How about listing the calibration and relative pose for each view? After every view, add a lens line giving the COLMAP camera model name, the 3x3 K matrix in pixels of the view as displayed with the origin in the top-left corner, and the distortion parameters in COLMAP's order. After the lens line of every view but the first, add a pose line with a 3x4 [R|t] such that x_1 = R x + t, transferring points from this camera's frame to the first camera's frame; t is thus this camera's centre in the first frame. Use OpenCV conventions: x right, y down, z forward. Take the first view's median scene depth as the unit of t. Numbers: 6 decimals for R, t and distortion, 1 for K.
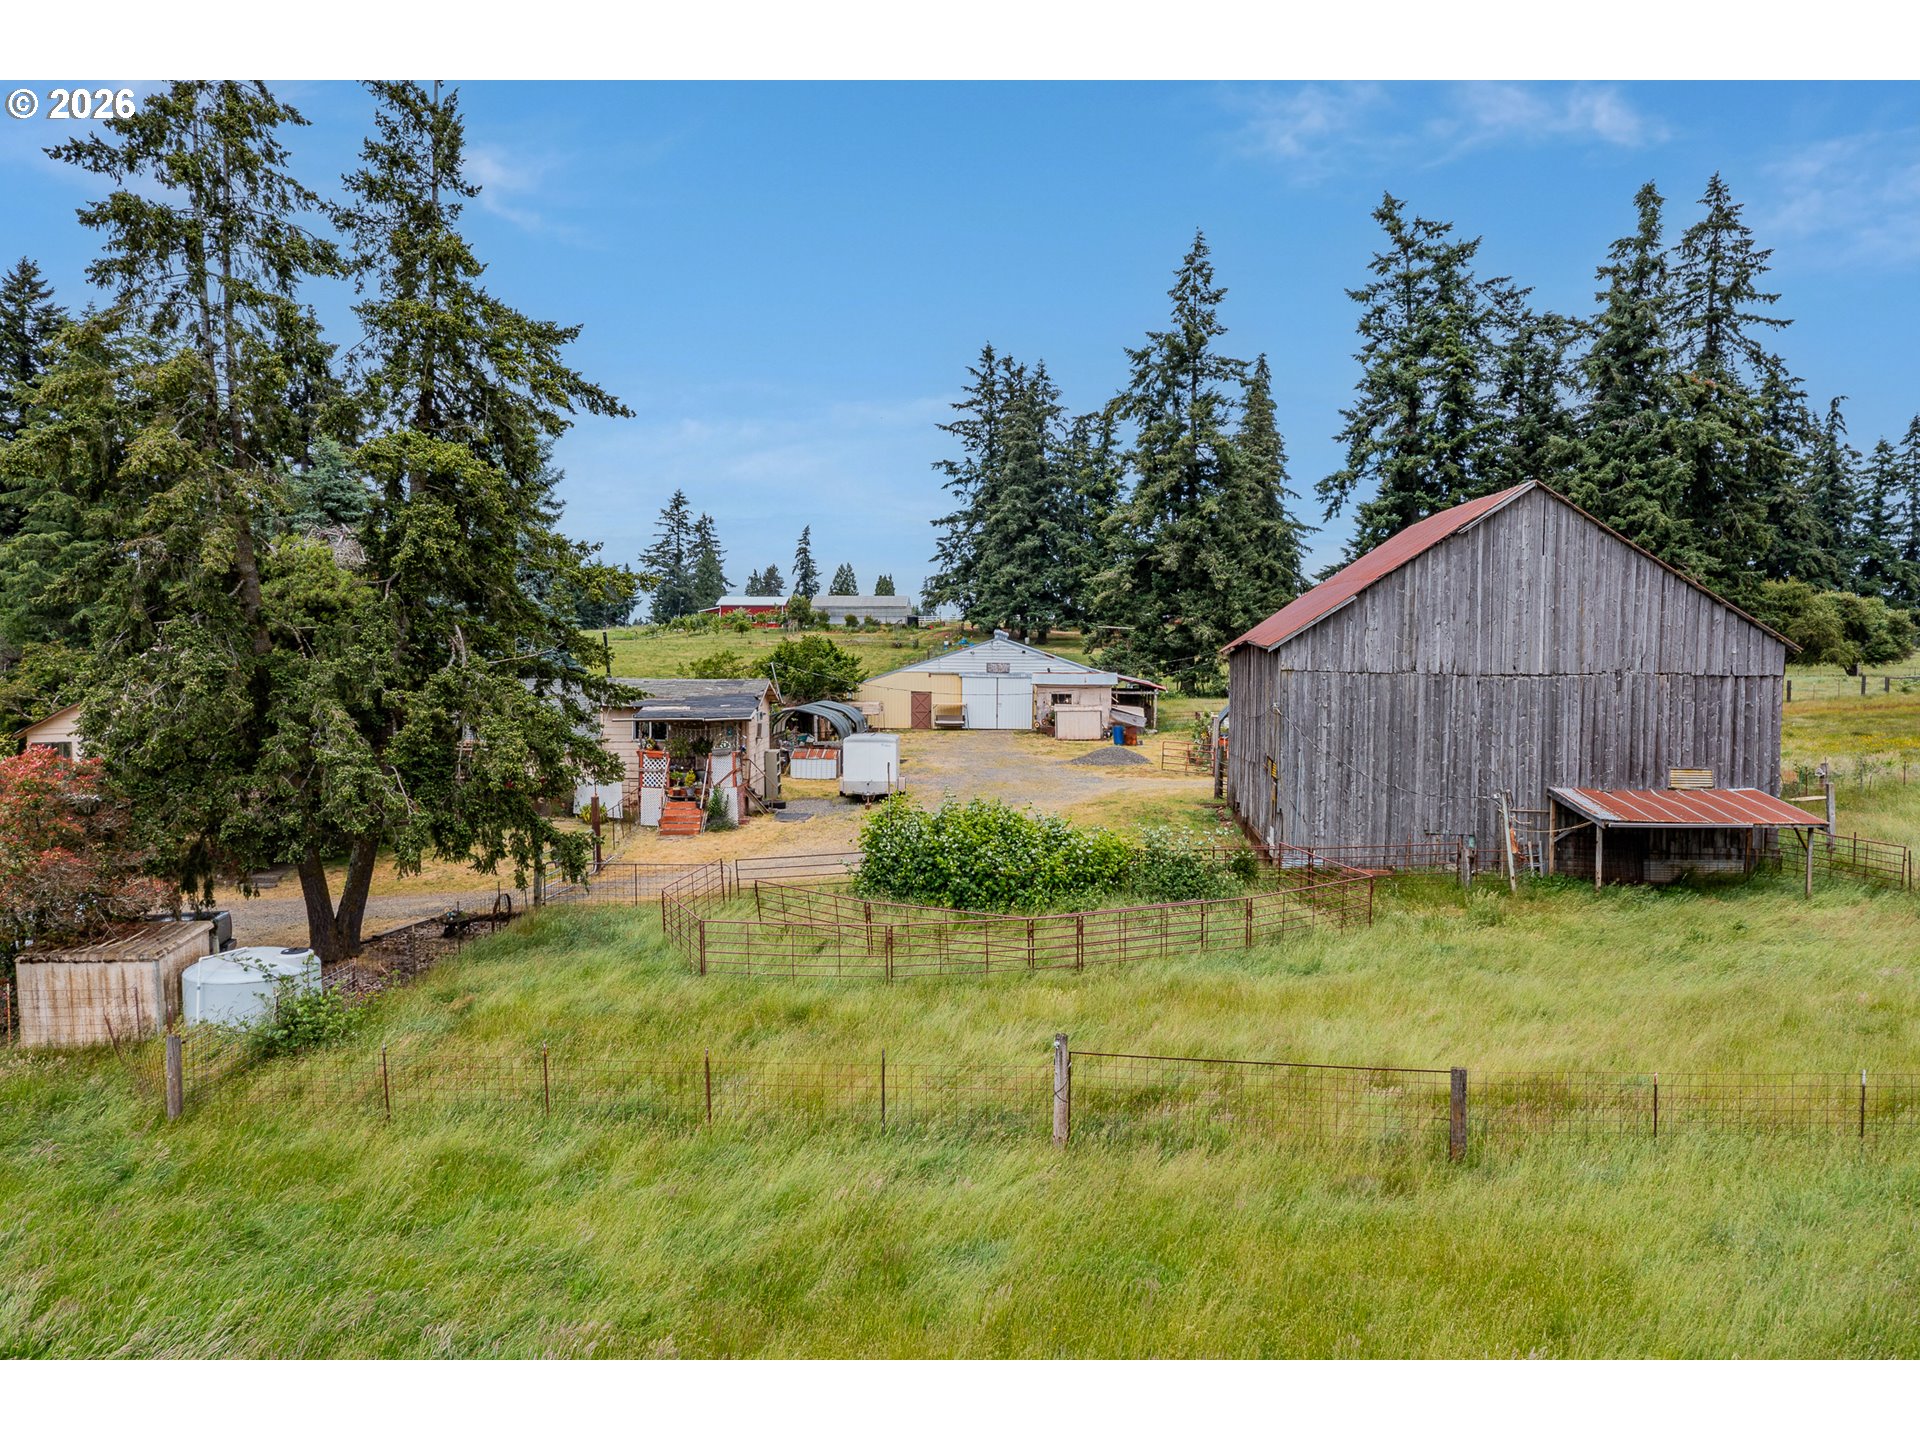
lens RADIAL K [[1549.1, 0, 958.0], [0, 1549.1, 720.5], [0, 0, 1]] dist [-0.012291, 0.006365]
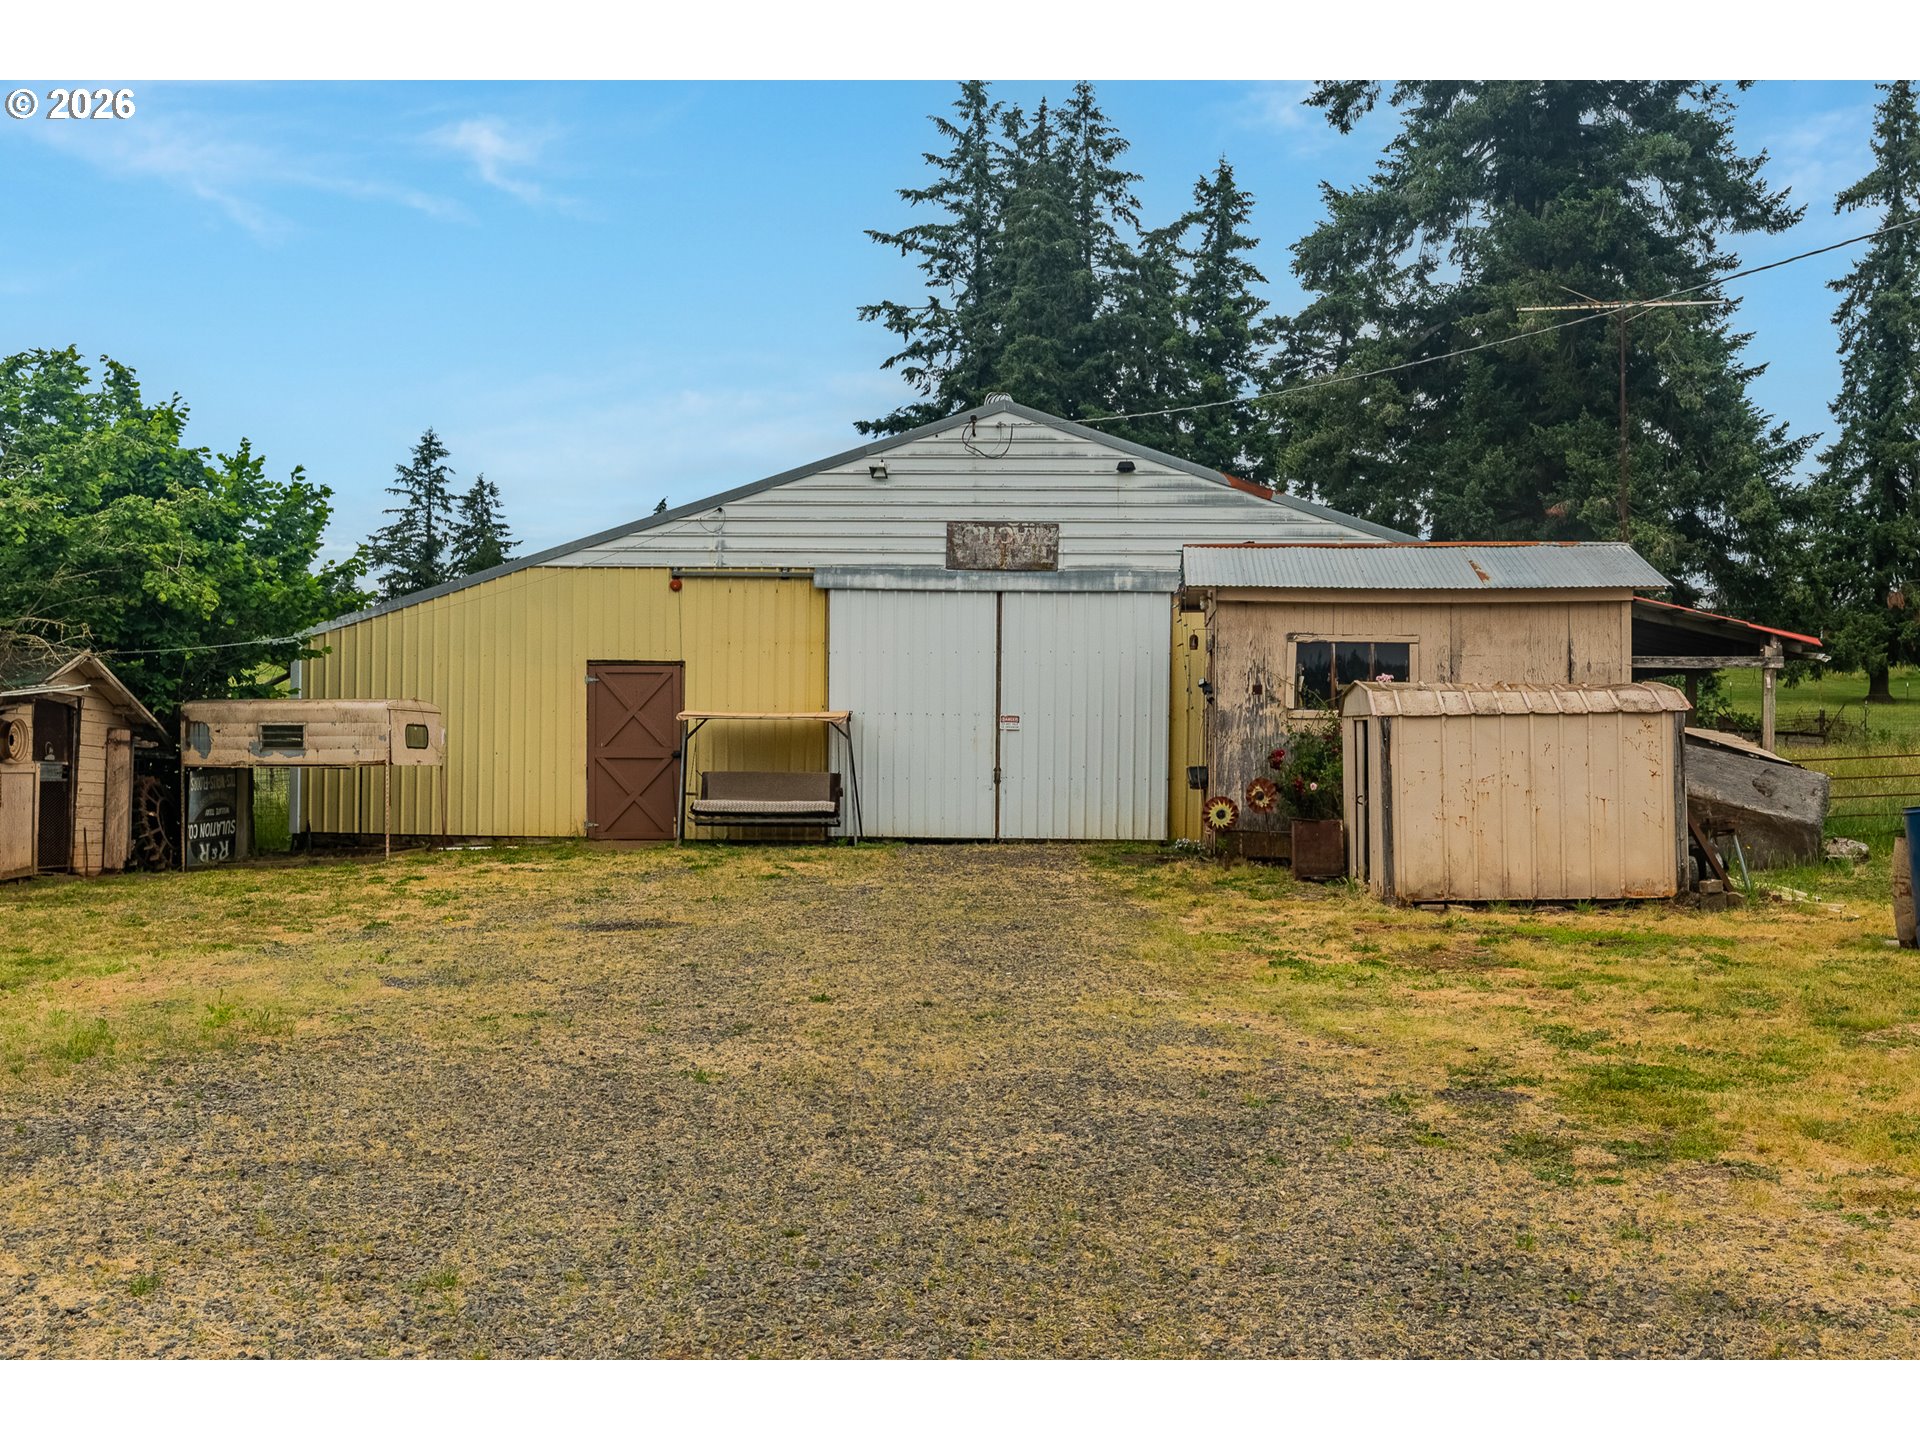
lens RADIAL K [[1549.1, 0, 964.4], [0, 1549.1, 718.8], [0, 0, 1]] dist [-0.012291, 0.006365]
pose [[0.999966, -0.000875, 0.008241, 0.012310], [0.001562, 0.996480, -0.083814, 0.004571], [-0.008138, 0.083824, 0.996447, 0.522924]]
